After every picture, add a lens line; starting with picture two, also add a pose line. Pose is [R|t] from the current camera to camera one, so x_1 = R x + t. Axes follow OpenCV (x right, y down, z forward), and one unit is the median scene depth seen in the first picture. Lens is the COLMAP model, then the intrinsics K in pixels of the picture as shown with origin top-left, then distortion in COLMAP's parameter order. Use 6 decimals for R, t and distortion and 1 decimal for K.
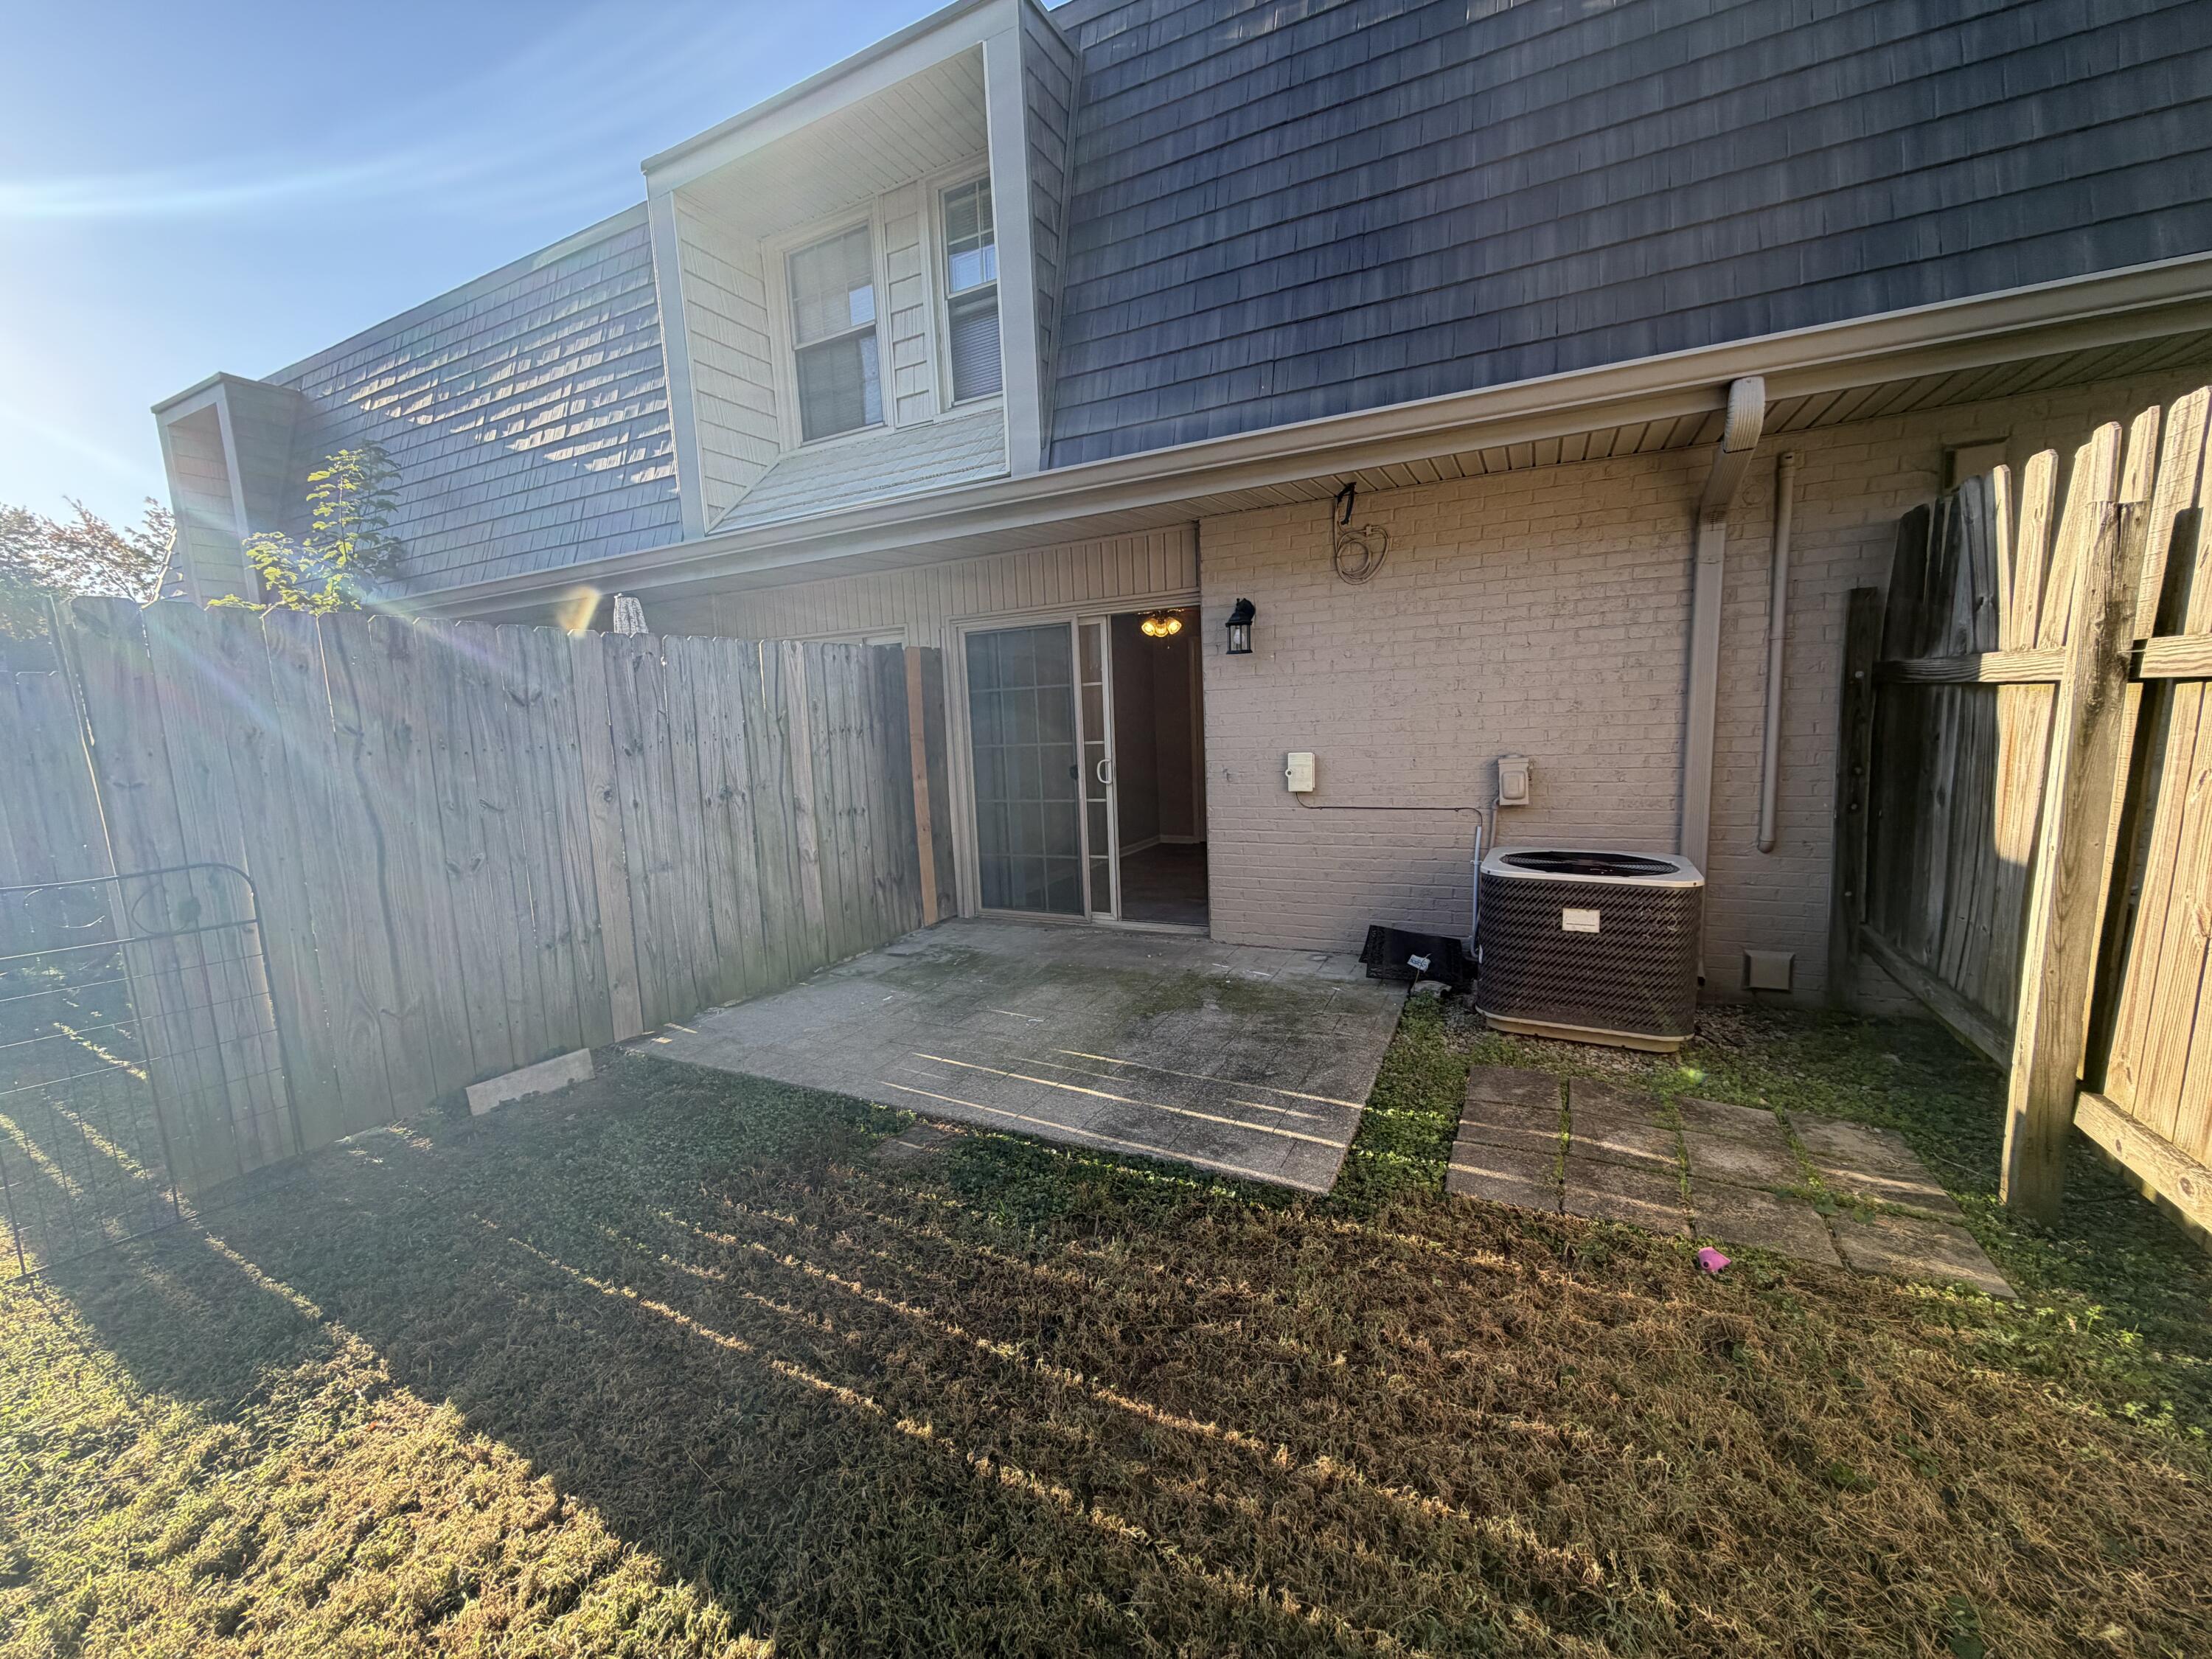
lens RADIAL K [[878.5, 0, 1098.2], [0, 878.5, 828.2], [0, 0, 1]] dist [-0.001862, 0.000088]
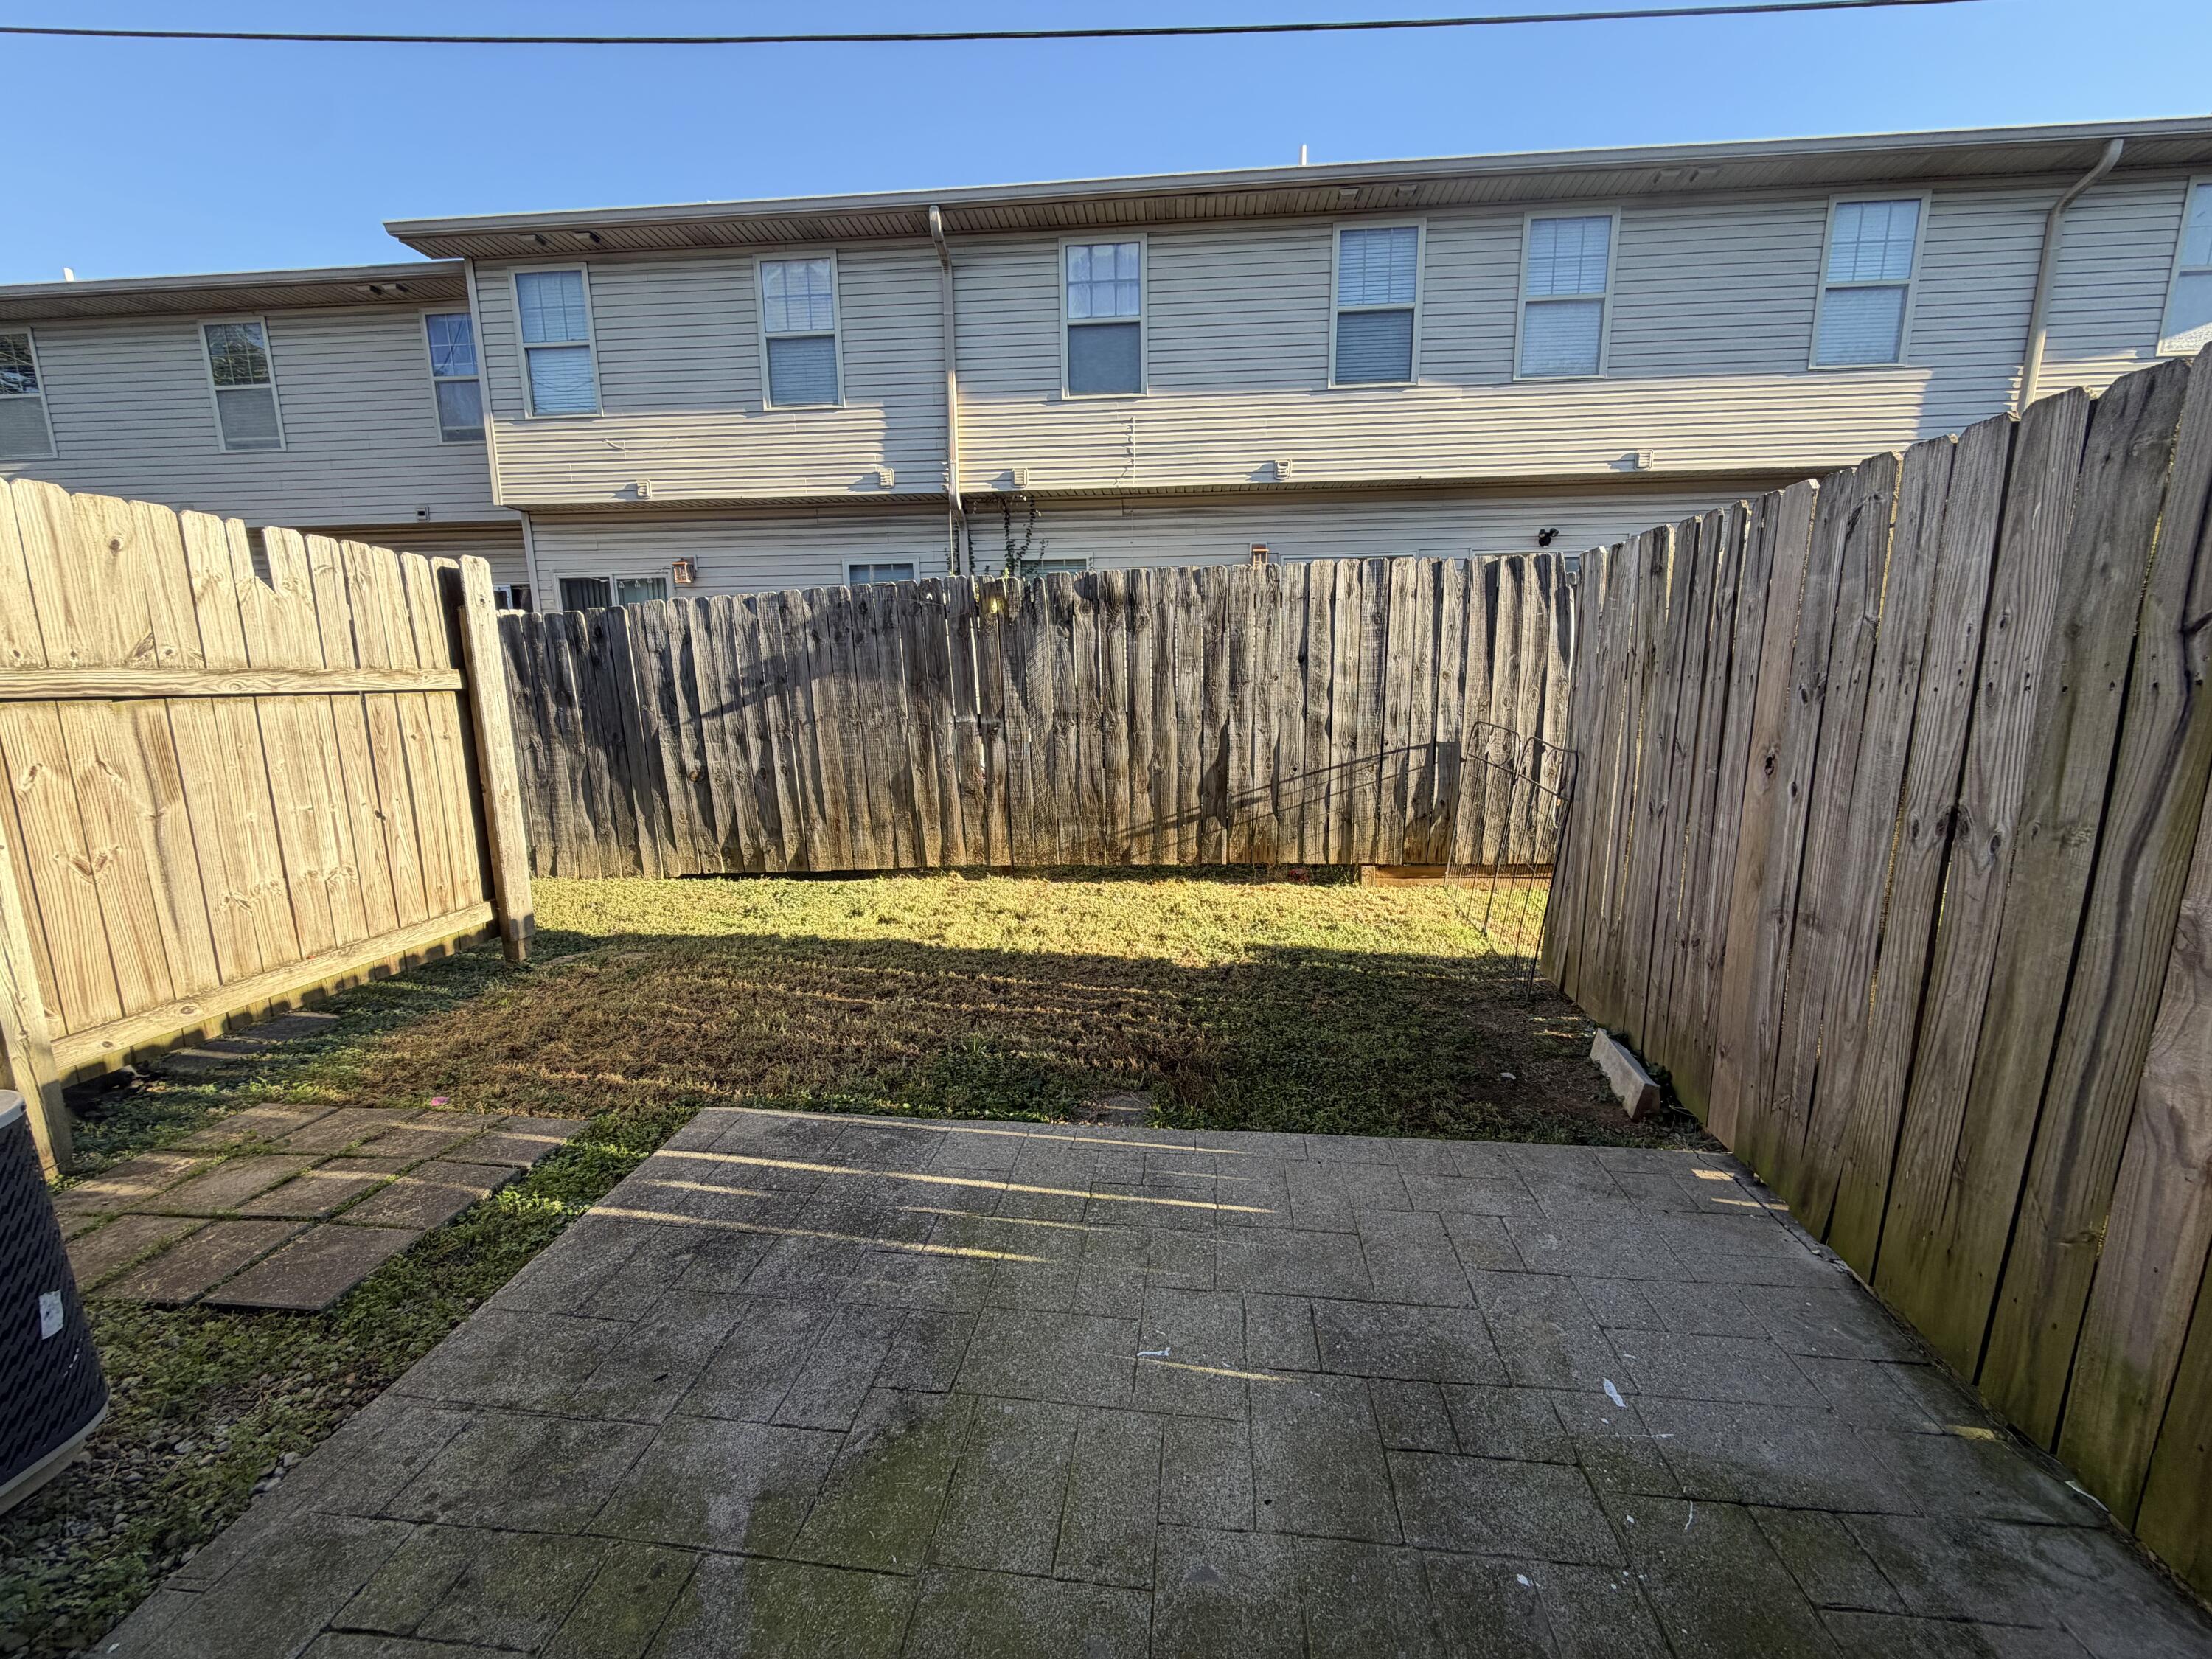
lens RADIAL K [[878.5, 0, 1098.2], [0, 878.5, 828.2], [0, 0, 1]] dist [-0.001862, 0.000088]
pose [[-0.936724, 0.115634, -0.330420, 0.089484], [0.009471, 0.951896, 0.306276, -0.212038], [0.349941, 0.283767, -0.892758, 1.595156]]
